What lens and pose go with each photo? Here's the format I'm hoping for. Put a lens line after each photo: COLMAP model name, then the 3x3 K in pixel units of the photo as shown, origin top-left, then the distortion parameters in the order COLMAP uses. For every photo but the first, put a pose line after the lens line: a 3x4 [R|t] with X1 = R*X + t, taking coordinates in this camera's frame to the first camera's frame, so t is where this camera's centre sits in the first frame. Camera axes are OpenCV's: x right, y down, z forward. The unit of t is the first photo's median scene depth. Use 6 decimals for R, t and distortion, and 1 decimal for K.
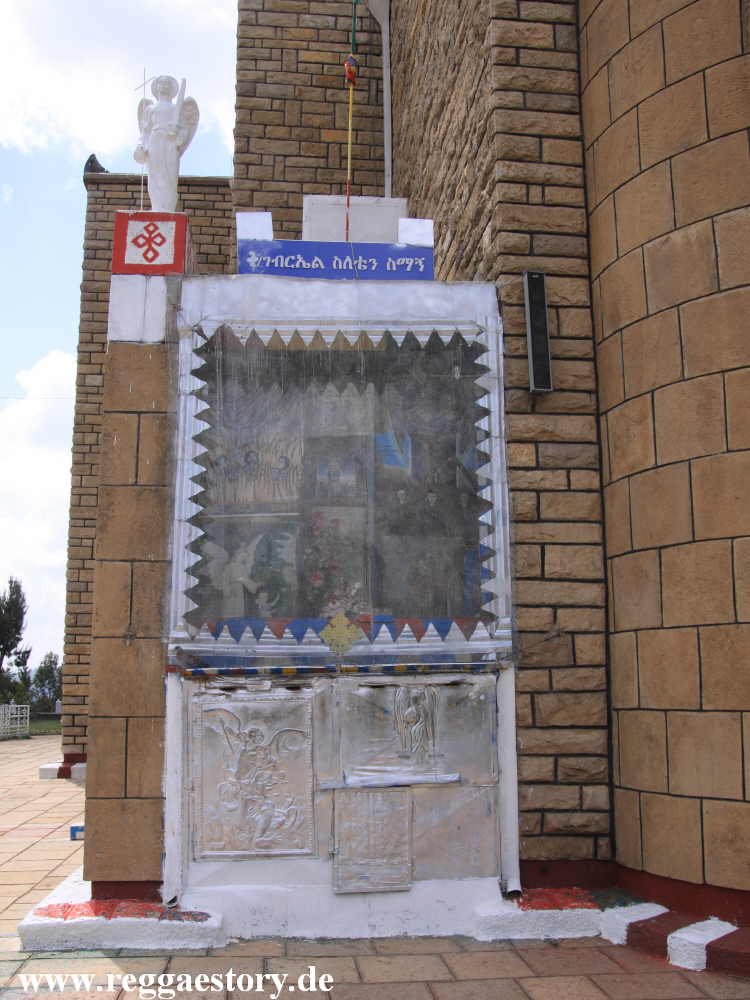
lens RADIAL K [[927.0, 0, 374.9], [0, 927.0, 504.7], [0, 0, 1]] dist [-0.036060, 0.000000]
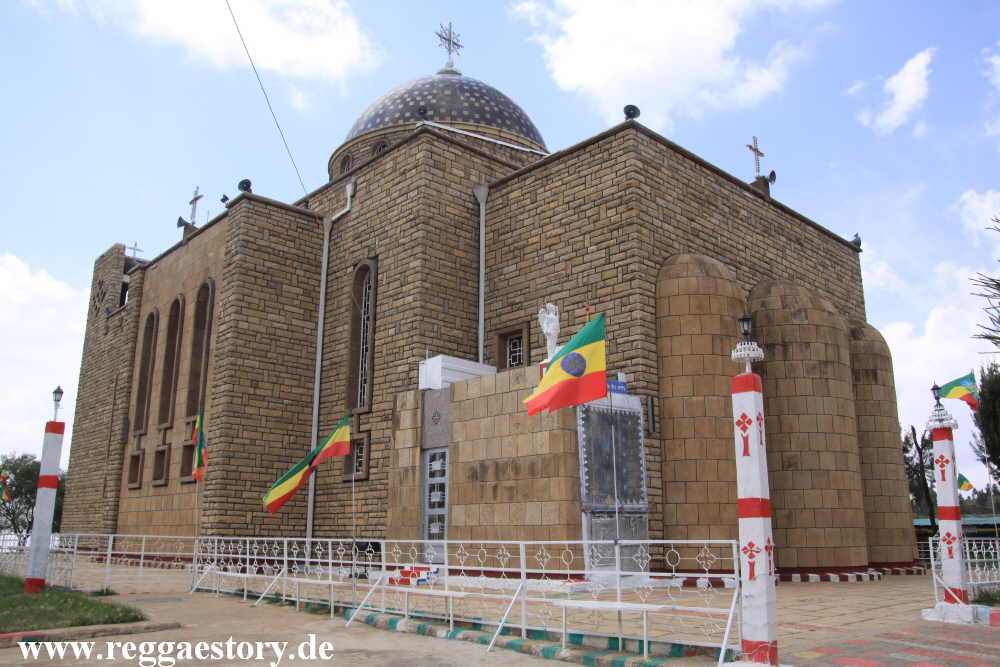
lens RADIAL K [[808.0, 0, 499.5], [0, 808.0, 332.6], [0, 0, 1]] dist [-0.003981, -0.002026]
pose [[0.800741, 0.153074, 0.579122, -2.118960], [-0.125204, 0.988213, -0.088087, -0.156164], [-0.585780, -0.001974, 0.810468, -1.130713]]
